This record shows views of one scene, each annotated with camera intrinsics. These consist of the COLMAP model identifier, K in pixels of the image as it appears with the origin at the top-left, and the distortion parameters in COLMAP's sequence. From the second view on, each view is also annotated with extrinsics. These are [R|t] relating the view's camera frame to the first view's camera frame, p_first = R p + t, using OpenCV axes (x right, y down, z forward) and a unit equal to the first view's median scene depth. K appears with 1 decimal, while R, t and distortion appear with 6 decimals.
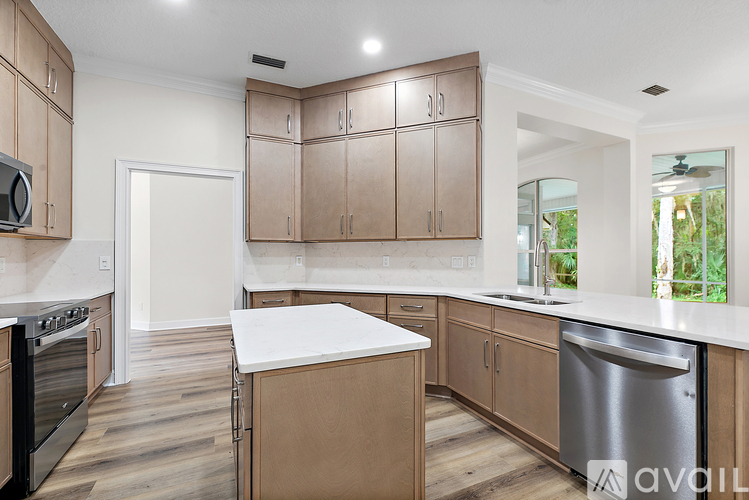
lens RADIAL K [[339.6, 0, 381.3], [0, 339.6, 254.5], [0, 0, 1]] dist [0.001320, 0.000366]
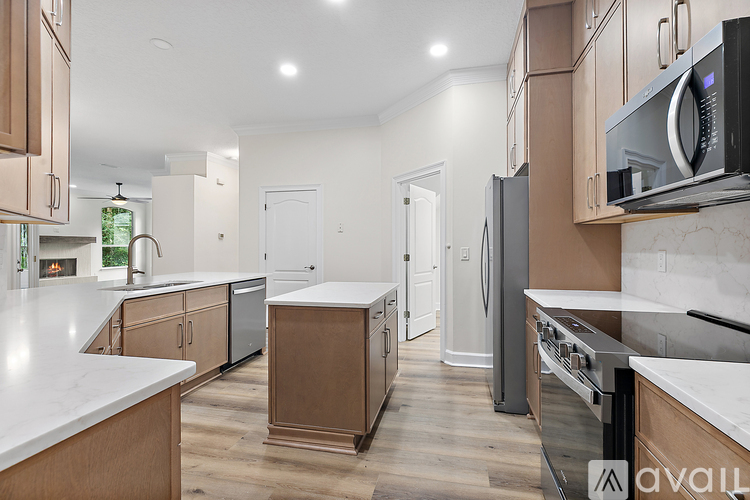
lens RADIAL K [[340.1, 0, 378.8], [0, 340.1, 248.1], [0, 0, 1]] dist [0.001320, 0.000366]
pose [[-0.790145, 0.001632, 0.612918, -1.048421], [-0.002291, 0.999982, -0.005617, 0.007464], [-0.612916, -0.005842, -0.790127, 1.731982]]
